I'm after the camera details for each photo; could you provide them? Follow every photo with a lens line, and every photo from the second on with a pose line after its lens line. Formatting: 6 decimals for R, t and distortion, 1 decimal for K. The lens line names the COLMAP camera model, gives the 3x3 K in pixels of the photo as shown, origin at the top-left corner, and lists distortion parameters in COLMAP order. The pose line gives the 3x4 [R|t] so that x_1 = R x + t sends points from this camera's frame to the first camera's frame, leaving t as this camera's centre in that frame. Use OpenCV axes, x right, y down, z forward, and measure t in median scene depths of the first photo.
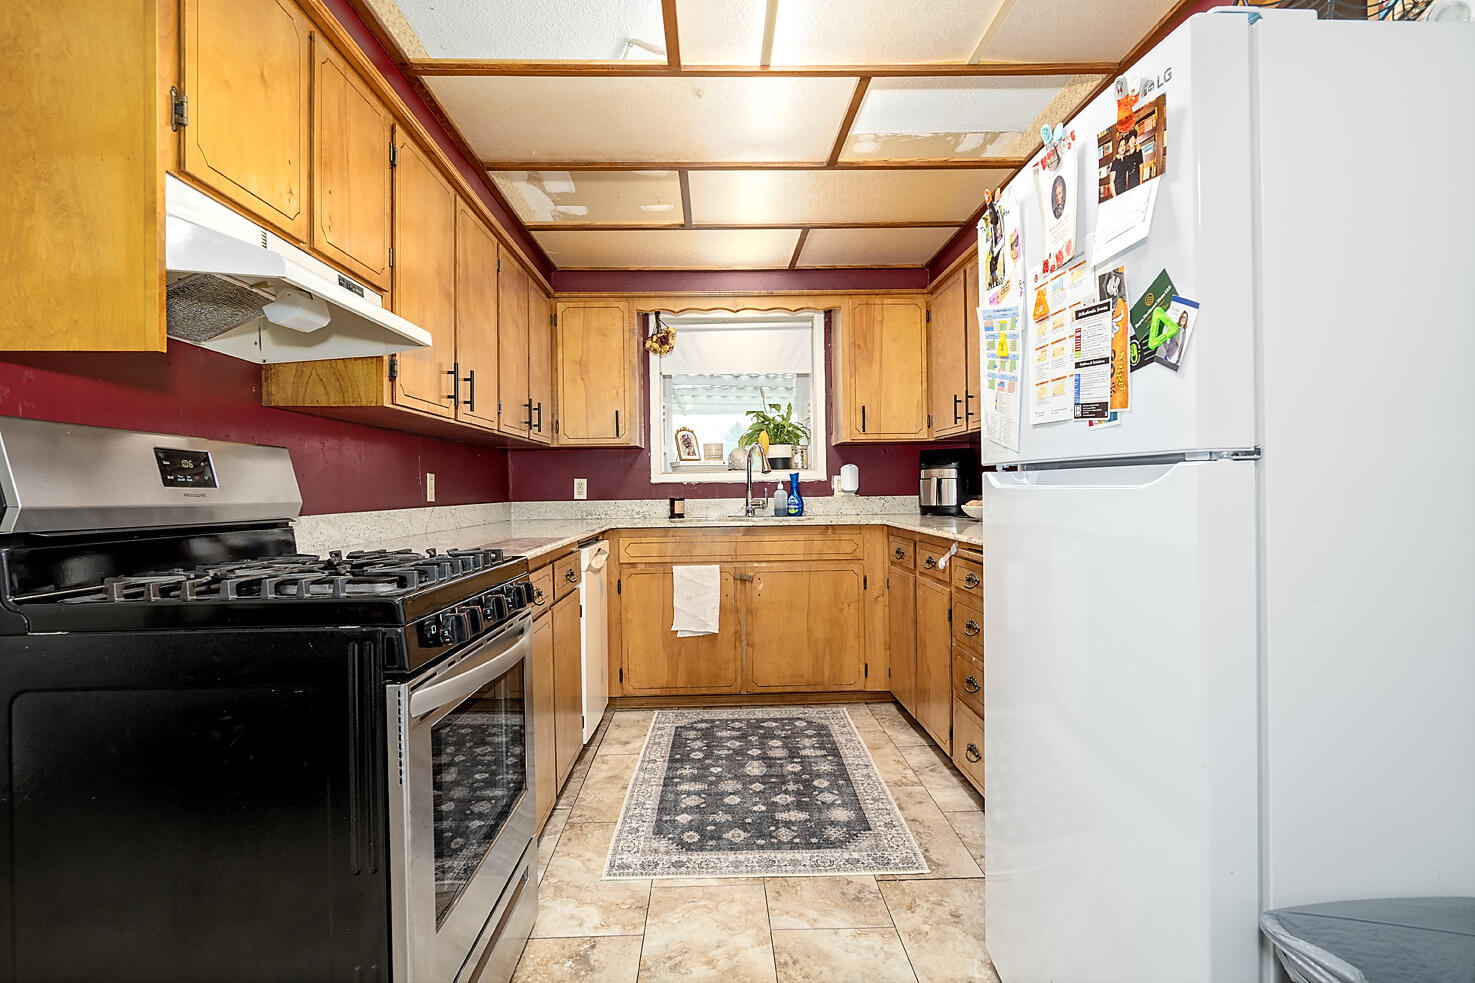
lens RADIAL K [[749.0, 0, 744.6], [0, 749.0, 488.8], [0, 0, 1]] dist [-0.005077, 0.001545]
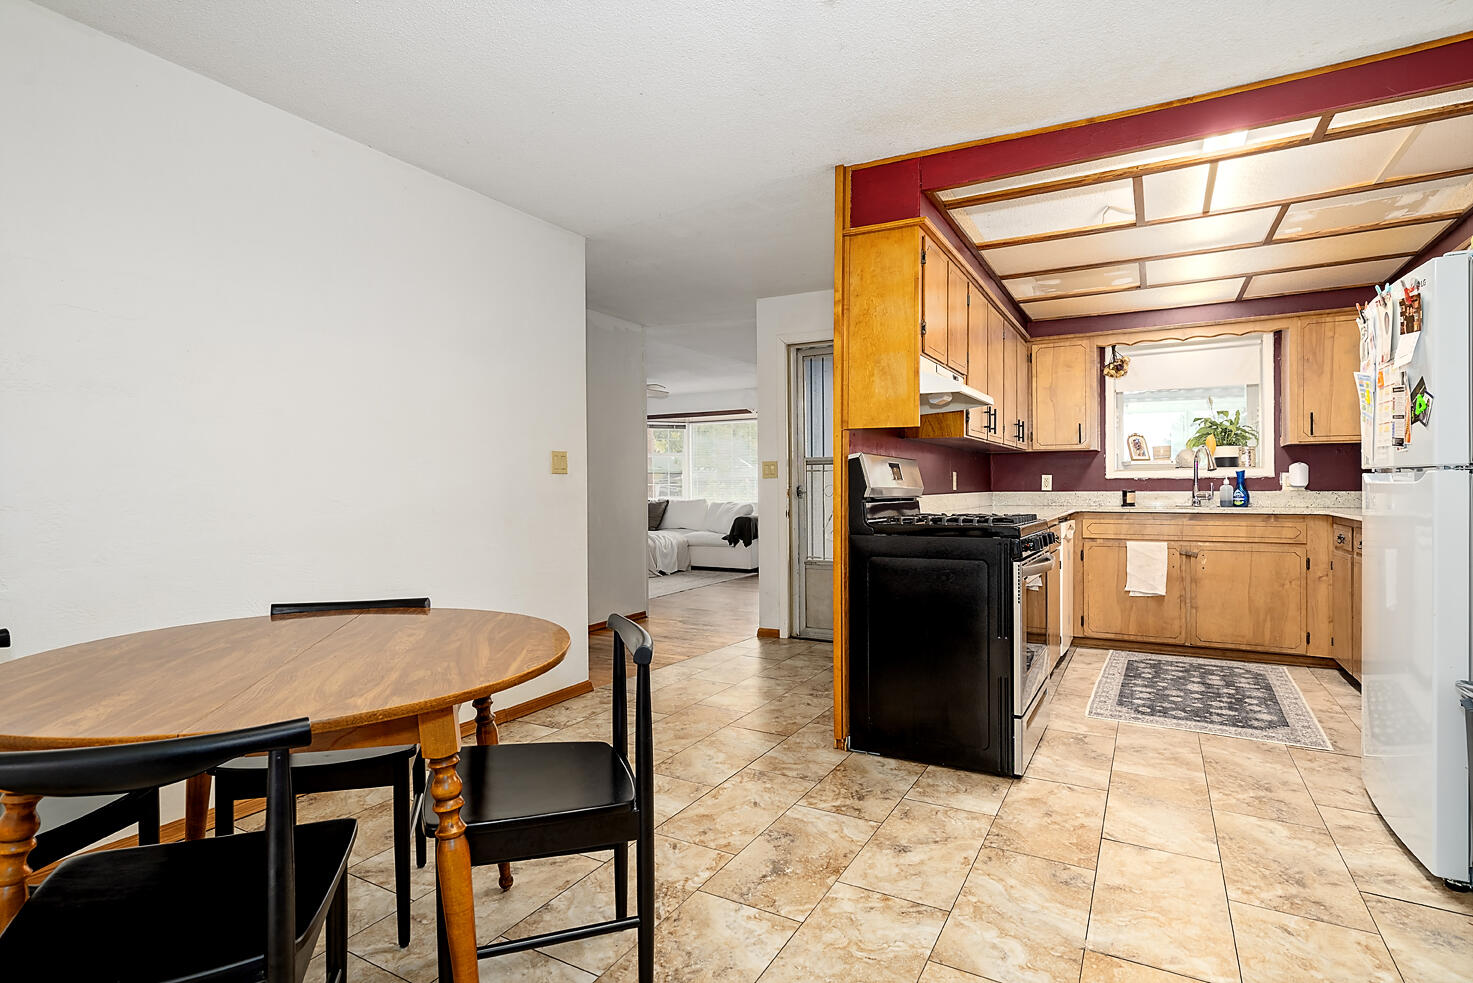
lens RADIAL K [[748.0, 0, 743.6], [0, 748.0, 488.8], [0, 0, 1]] dist [-0.005077, 0.001545]
pose [[0.854412, 0.011666, -0.519465, 0.010362], [-0.007478, 0.999920, 0.010156, 0.001883], [0.519542, -0.004793, 0.854431, -0.469193]]
